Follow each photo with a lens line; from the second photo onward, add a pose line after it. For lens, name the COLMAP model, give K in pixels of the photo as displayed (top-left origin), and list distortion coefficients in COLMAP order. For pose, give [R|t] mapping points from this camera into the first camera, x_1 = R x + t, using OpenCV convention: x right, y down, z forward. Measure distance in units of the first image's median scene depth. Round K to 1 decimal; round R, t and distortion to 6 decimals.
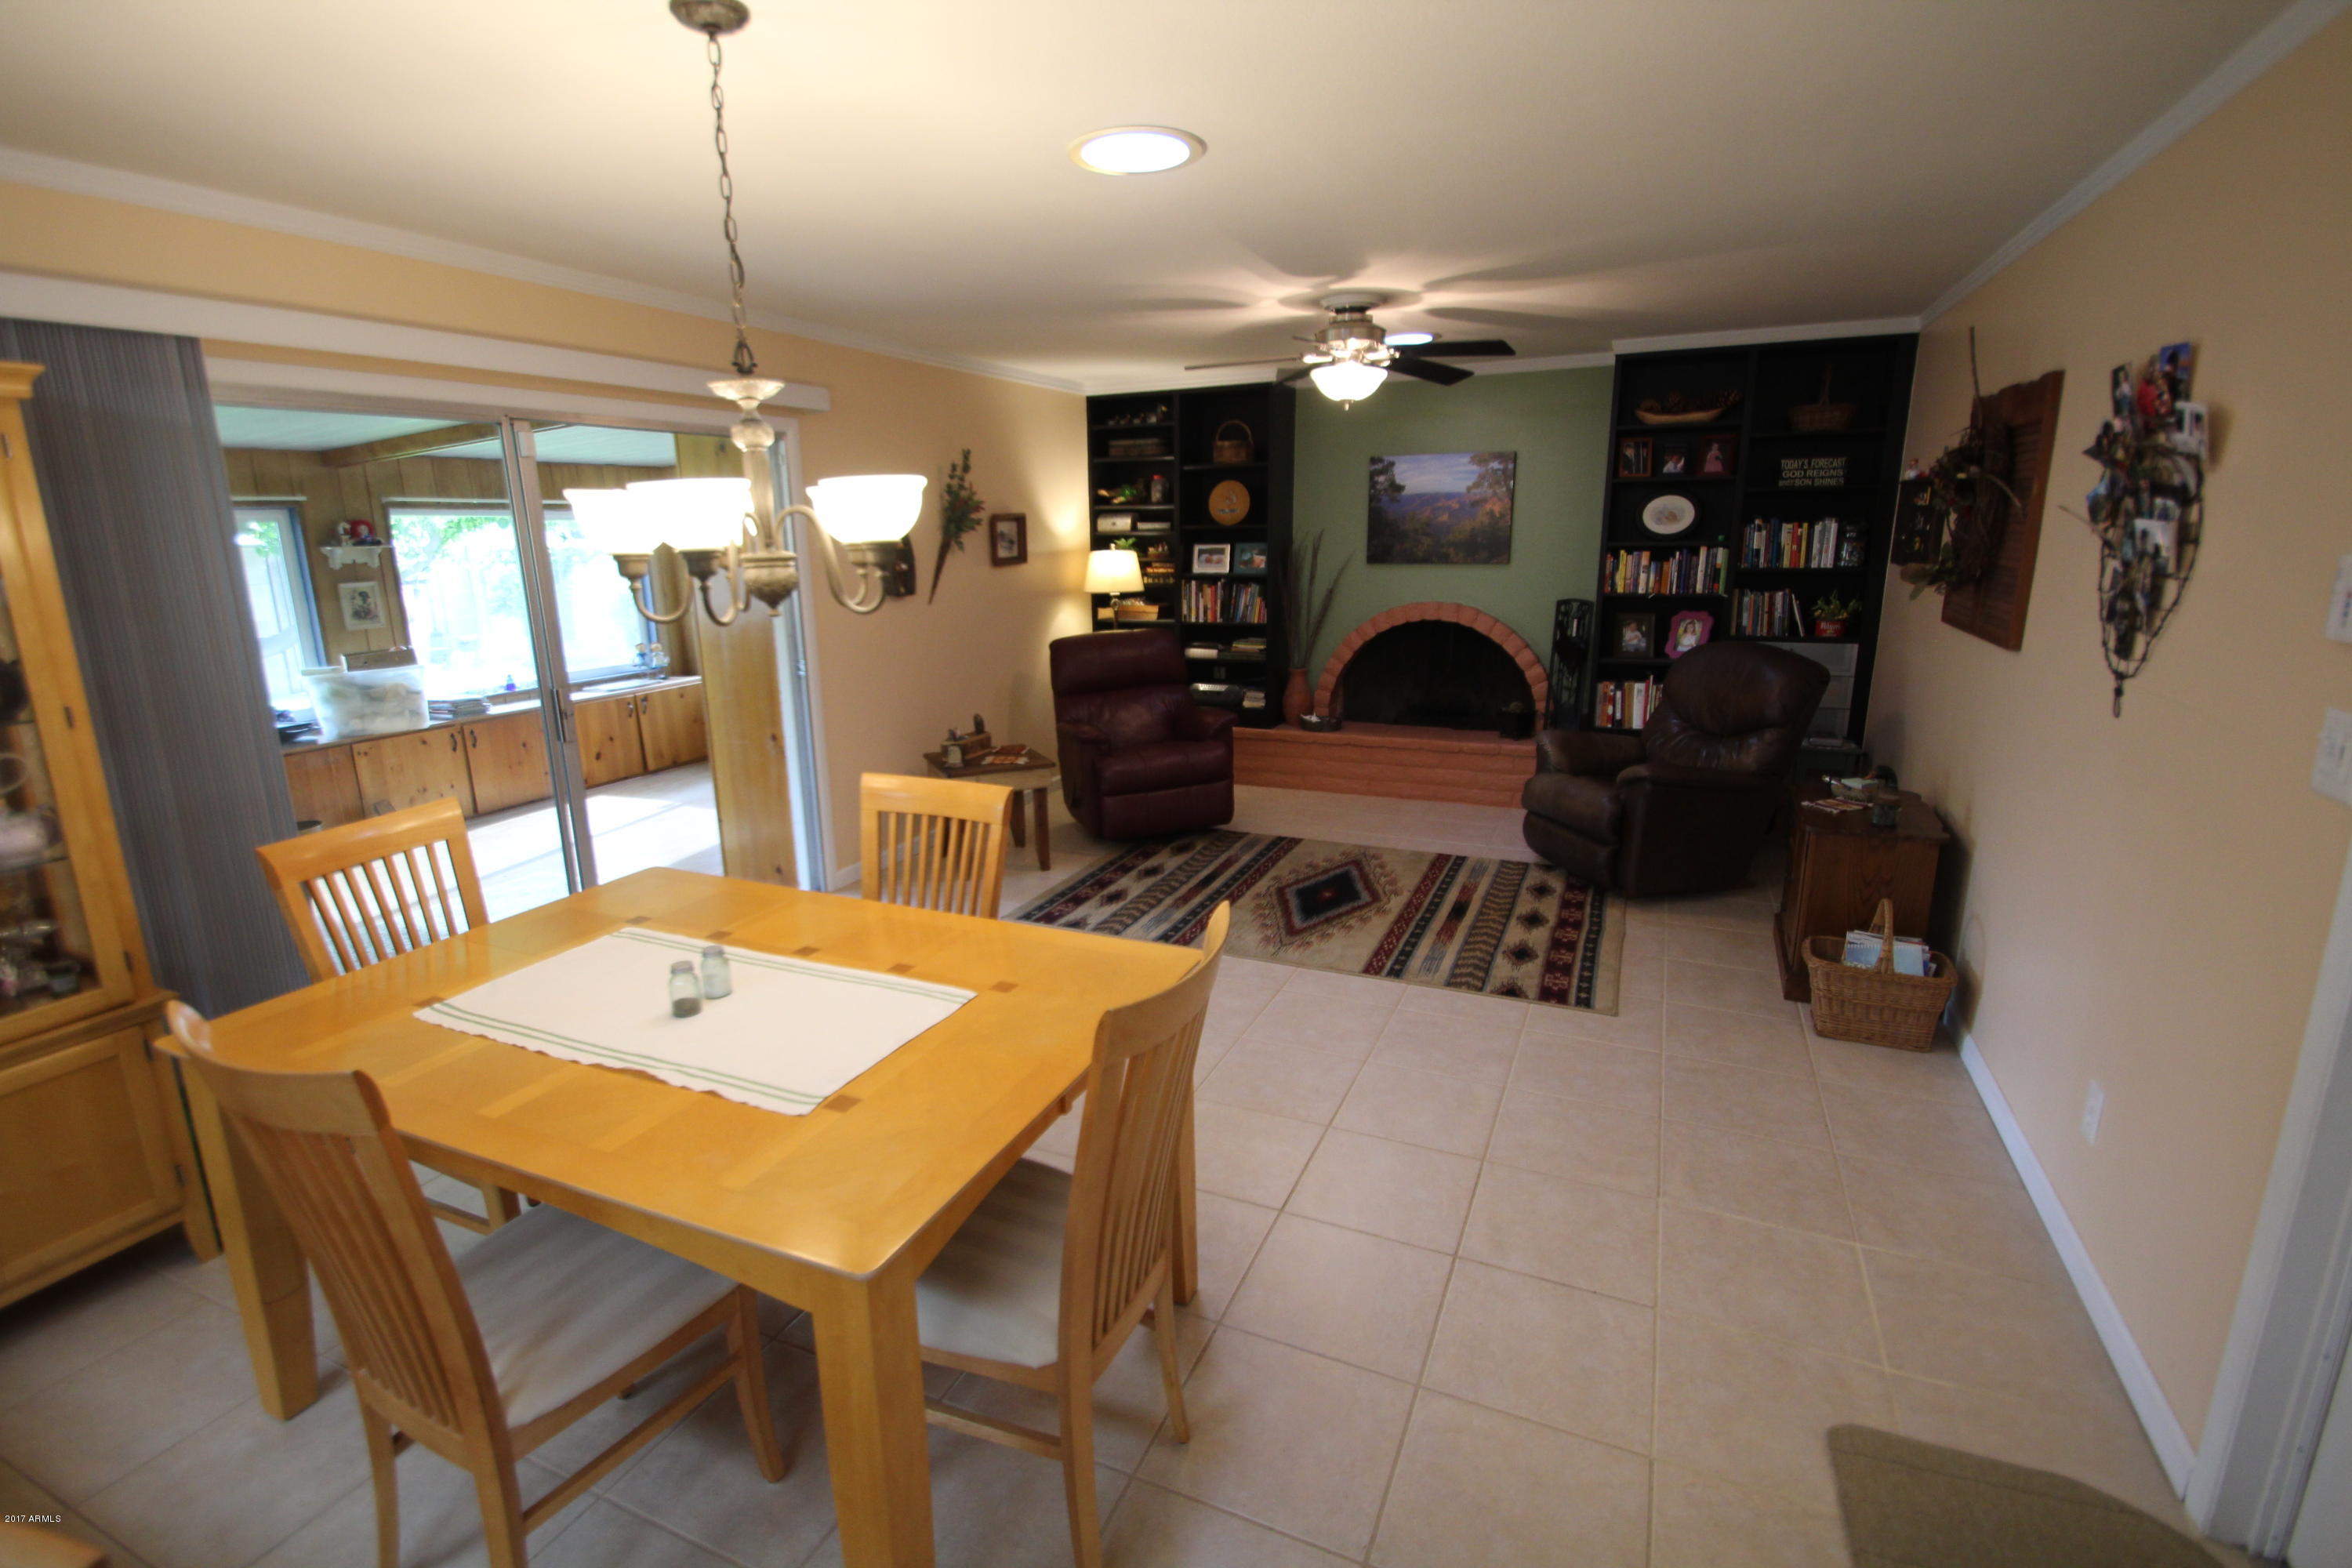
lens RADIAL K [[1086.0, 0, 1165.6], [0, 1086.0, 780.8], [0, 0, 1]] dist [0.017214, 0.000871]
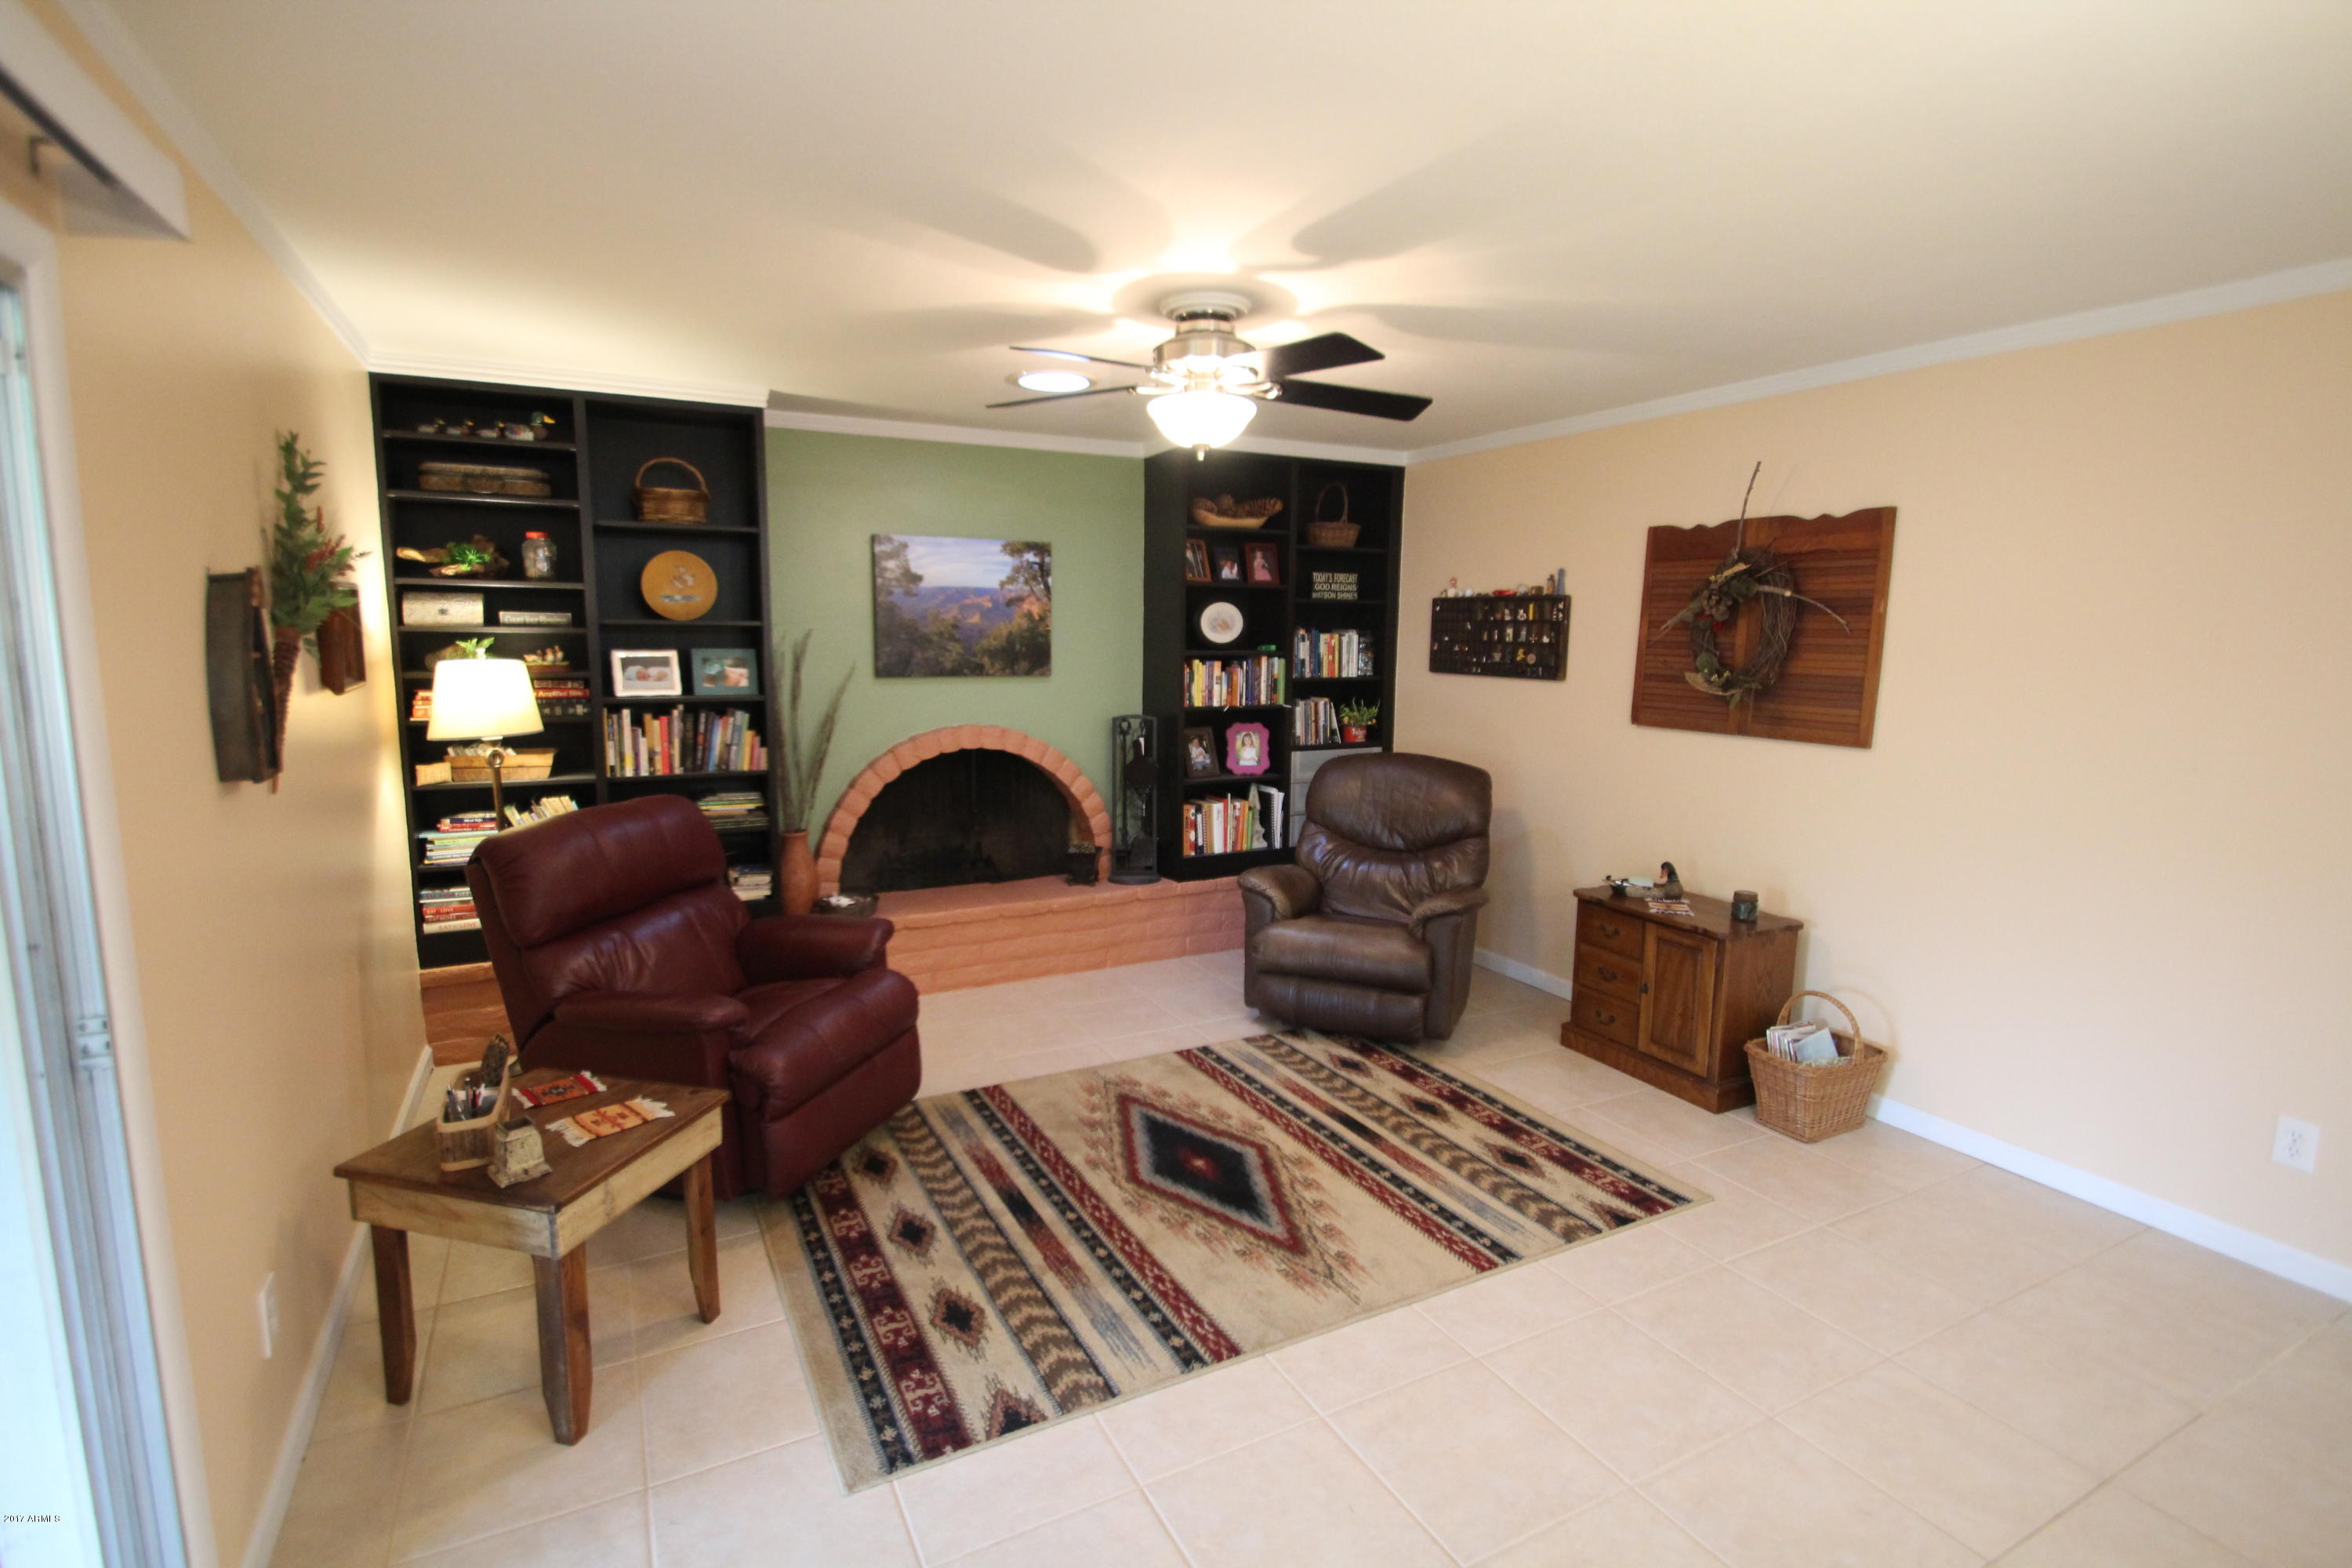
lens RADIAL K [[1086.0, 0, 1167.7], [0, 1086.0, 791.4], [0, 0, 1]] dist [0.017214, 0.000871]
pose [[0.629574, -0.095690, 0.771026, -0.309165], [0.161664, 0.986800, -0.009536, -0.102390], [-0.759935, 0.130651, 0.636733, 0.473175]]
